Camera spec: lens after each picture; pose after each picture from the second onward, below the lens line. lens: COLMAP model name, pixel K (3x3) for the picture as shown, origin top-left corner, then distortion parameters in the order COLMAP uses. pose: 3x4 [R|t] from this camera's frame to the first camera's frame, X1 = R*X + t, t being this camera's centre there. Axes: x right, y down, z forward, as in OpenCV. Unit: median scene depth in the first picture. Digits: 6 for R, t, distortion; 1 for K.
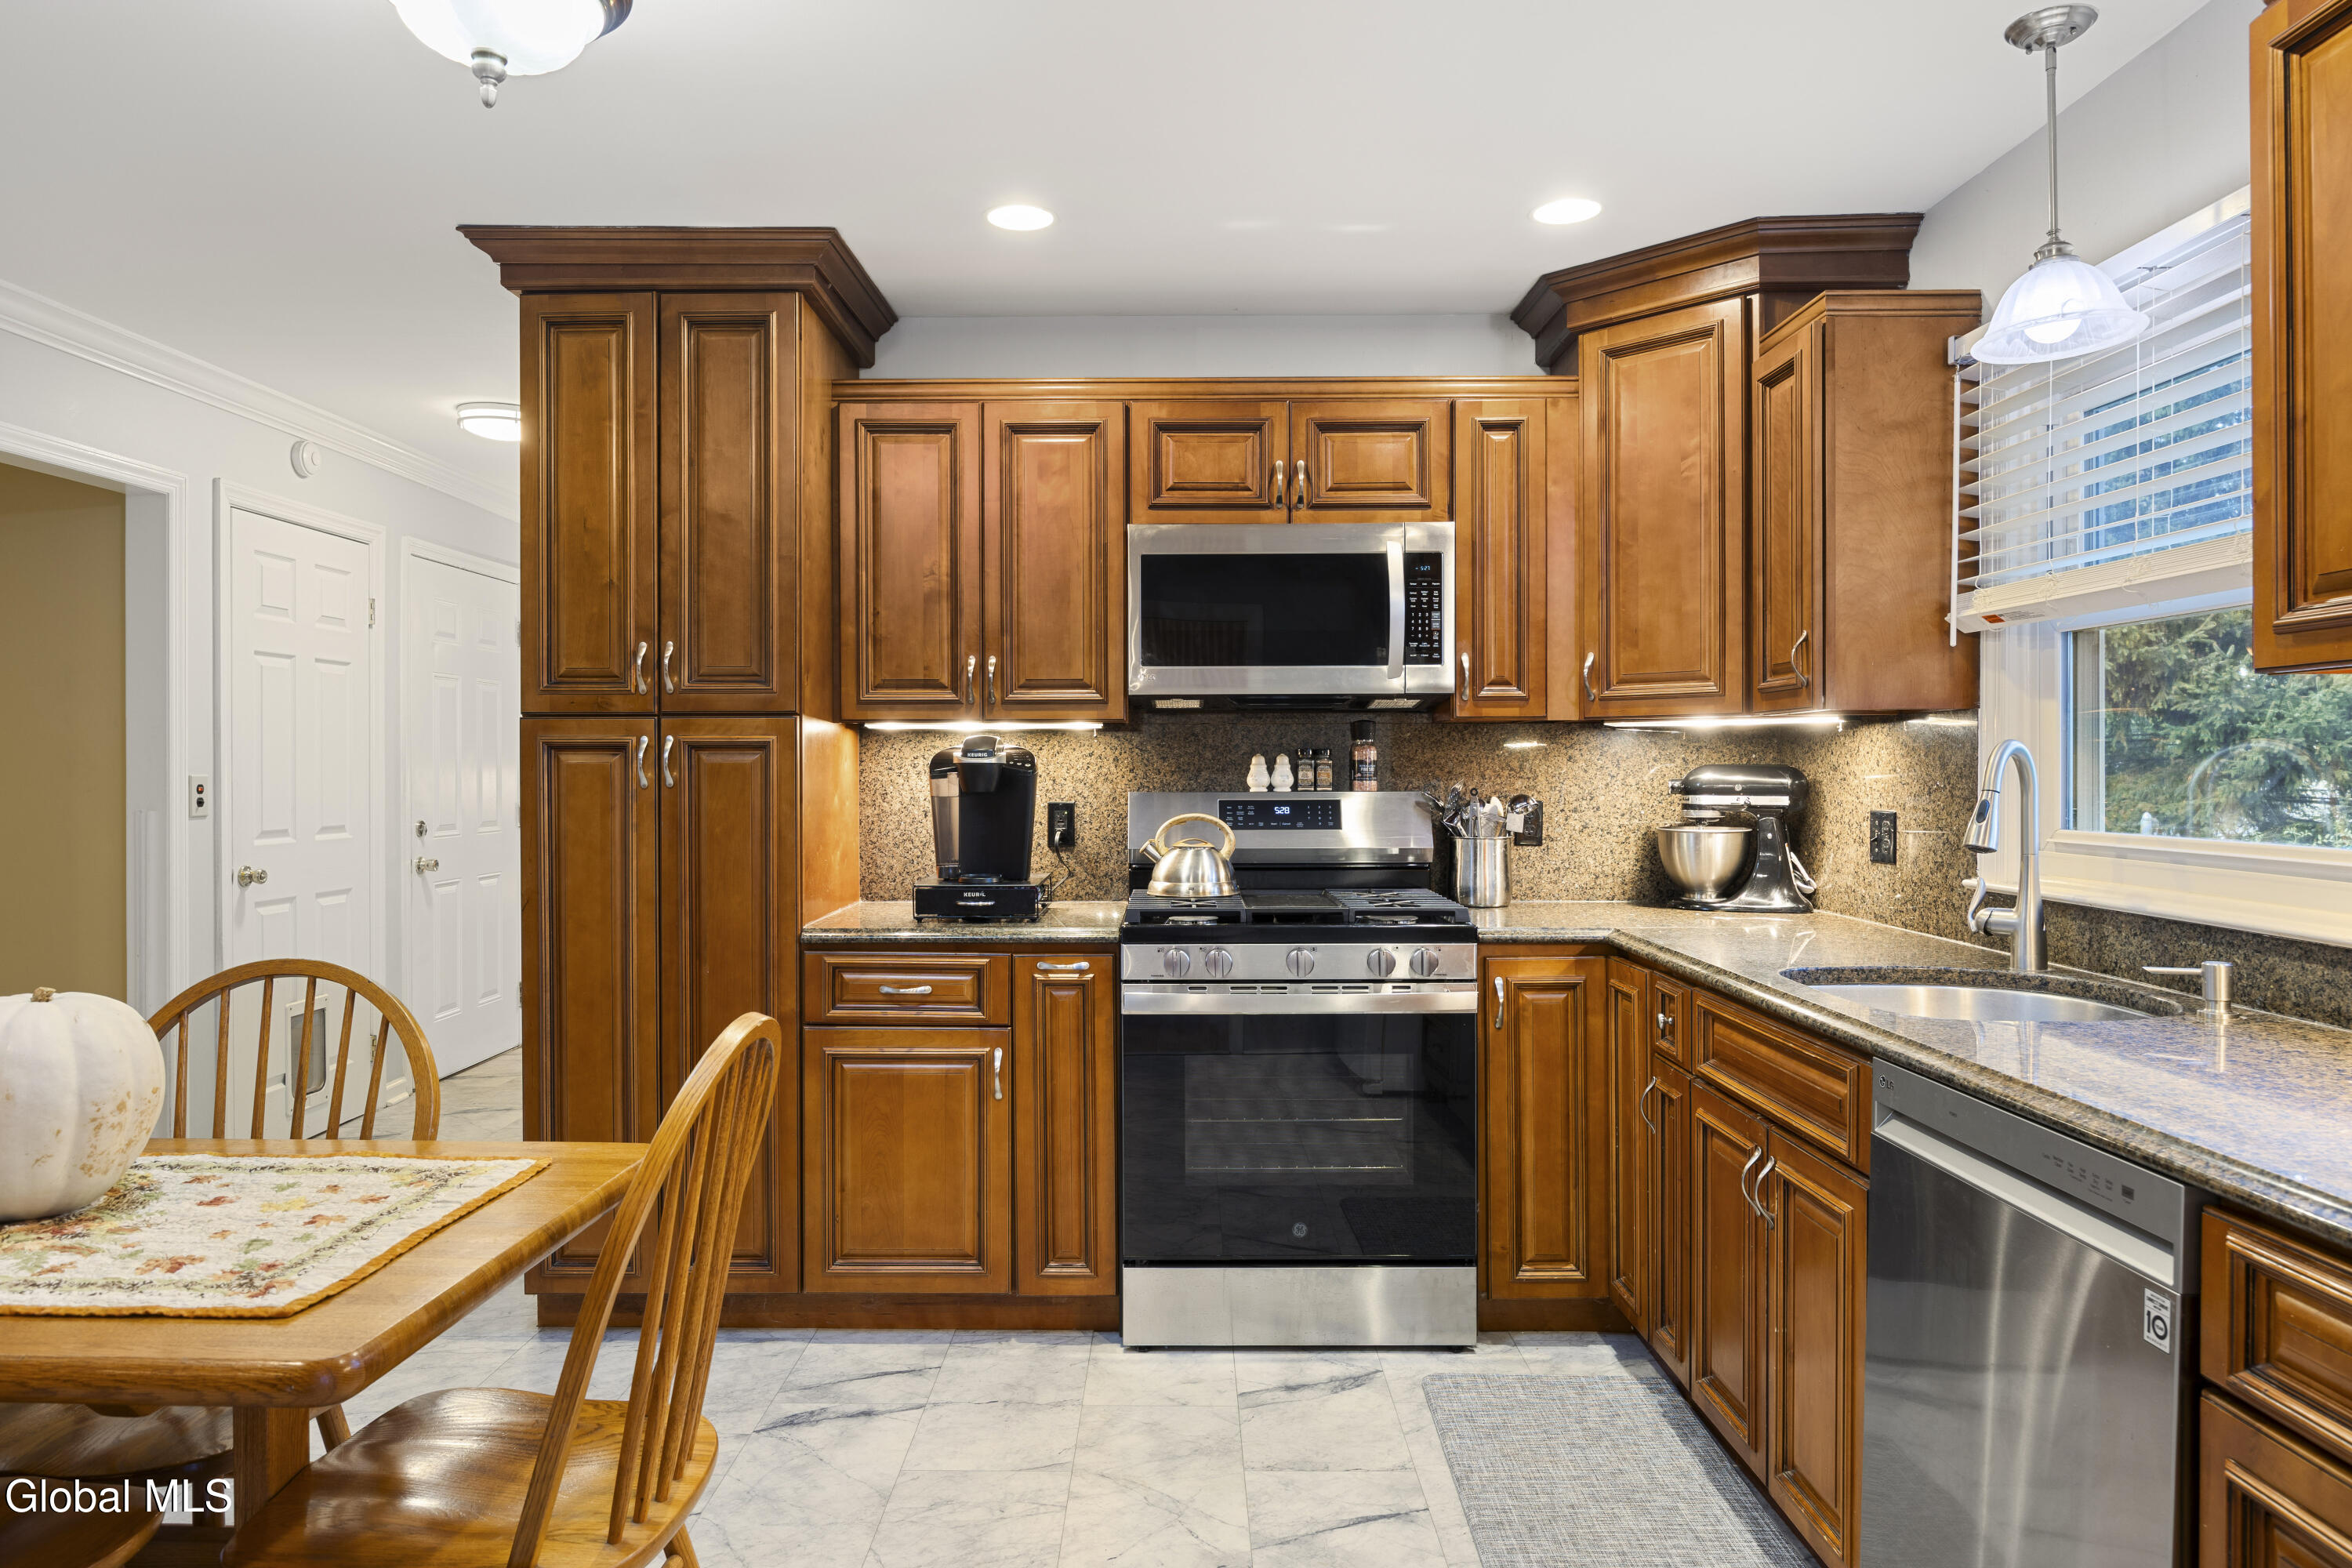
lens RADIAL K [[1487.5, 0, 1173.9], [0, 1487.5, 779.8], [0, 0, 1]] dist [-0.000844, -0.002608]
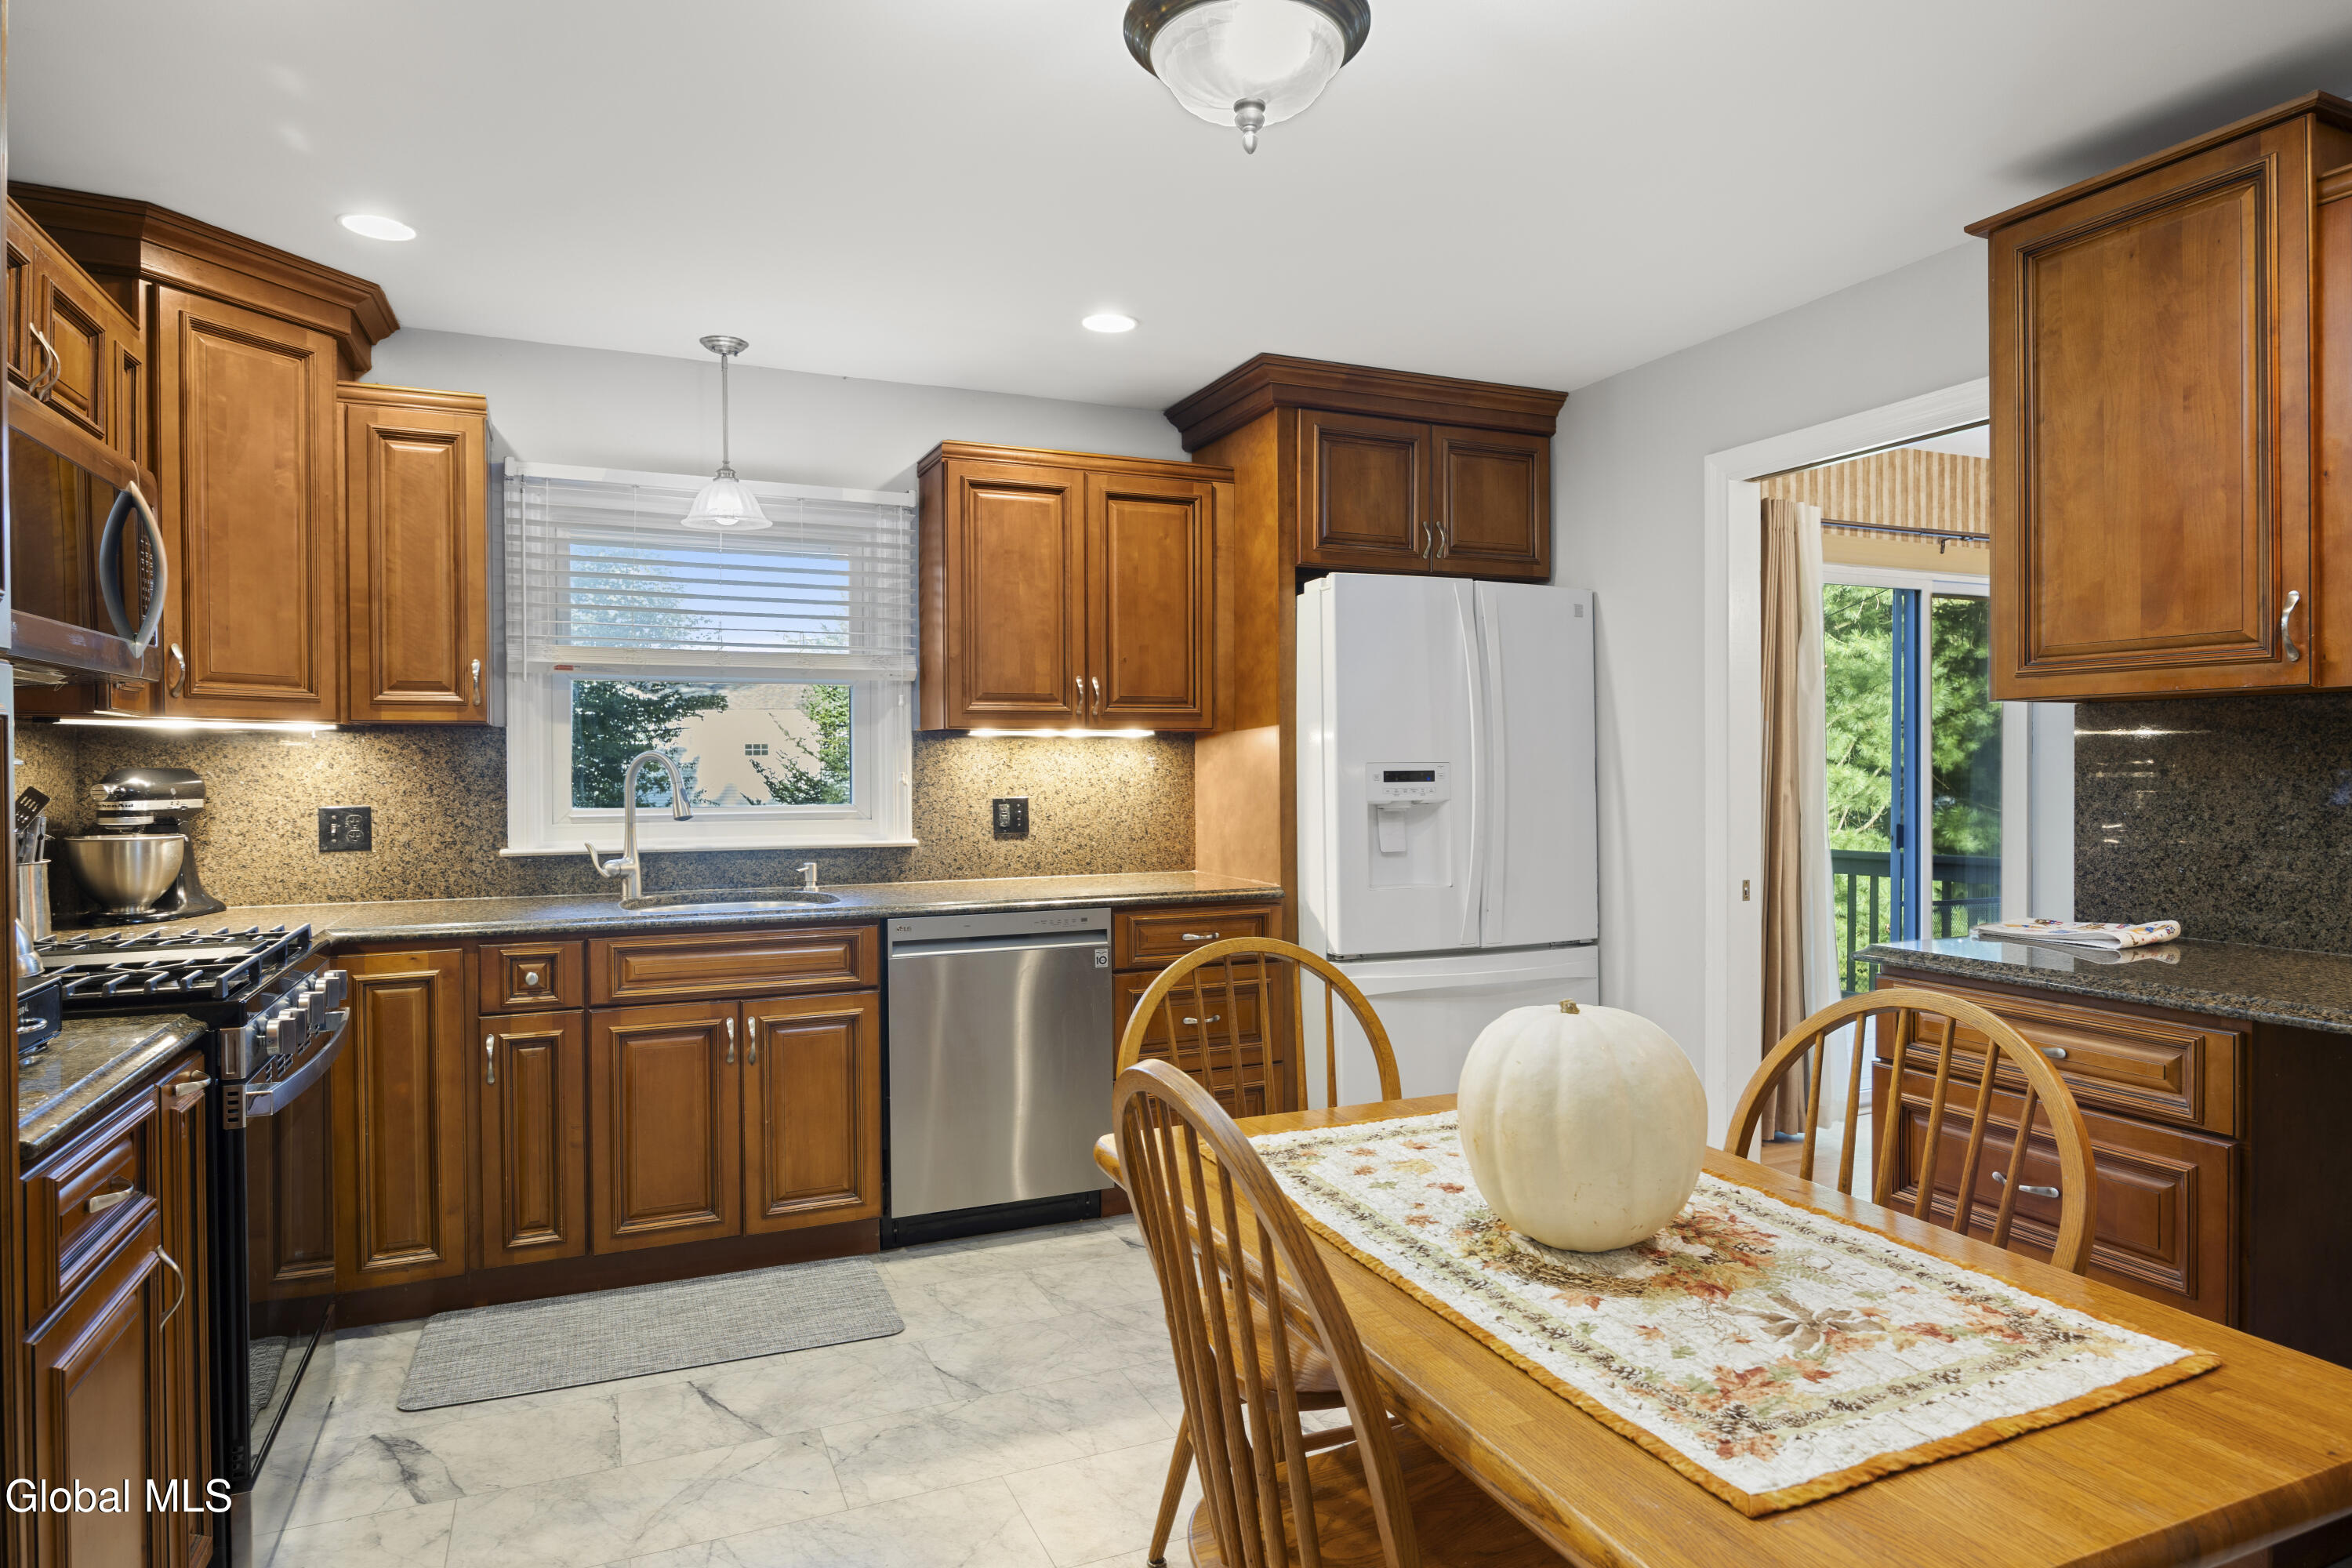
lens RADIAL K [[1339.6, 0, 1179.5], [0, 1339.6, 789.5], [0, 0, 1]] dist [-0.010918, 0.003059]
pose [[-0.418679, -0.016028, 0.907993, -0.731416], [0.011157, 0.999678, 0.022790, -0.009261], [-0.908066, 0.019672, -0.418365, 0.808251]]
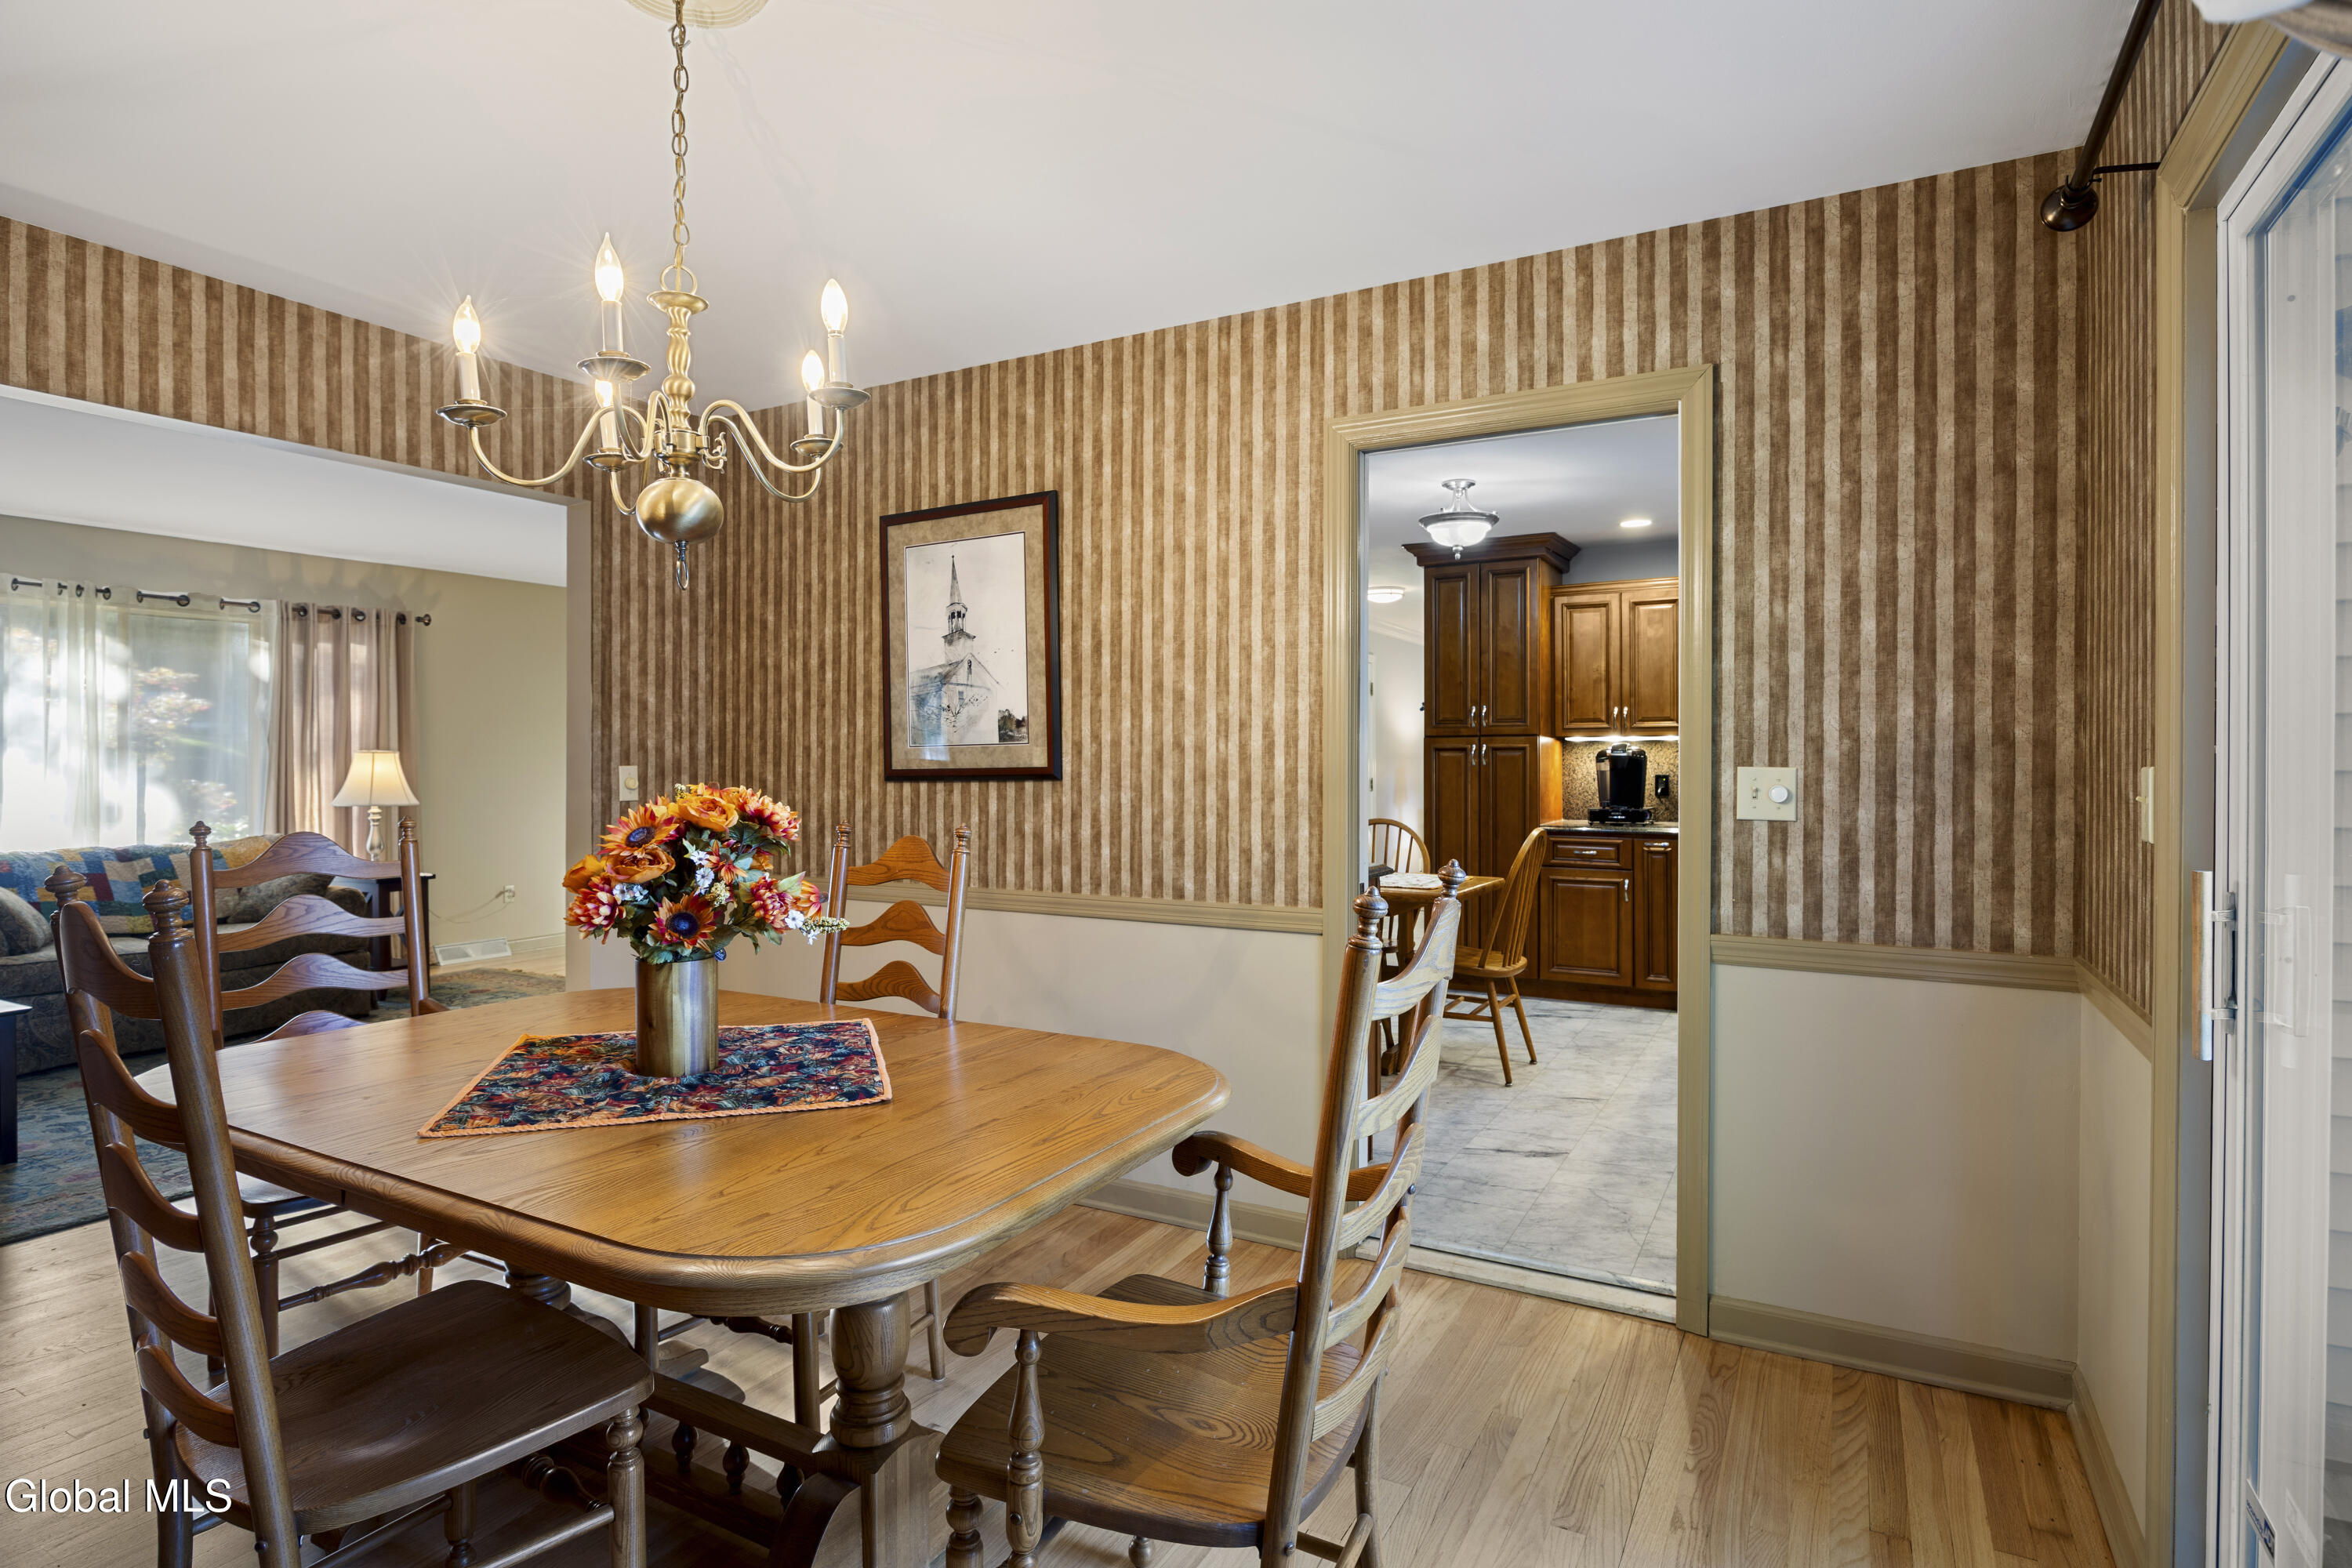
lens RADIAL K [[1231.6, 0, 1172.0], [0, 1231.6, 766.9], [0, 0, 1]] dist [-0.001729, 0.000069]
pose [[0.877748, 0.000118, -0.479123, 0.169382], [-0.003572, 0.999974, -0.006298, 0.020425], [0.479110, 0.007239, 0.877725, -0.964908]]
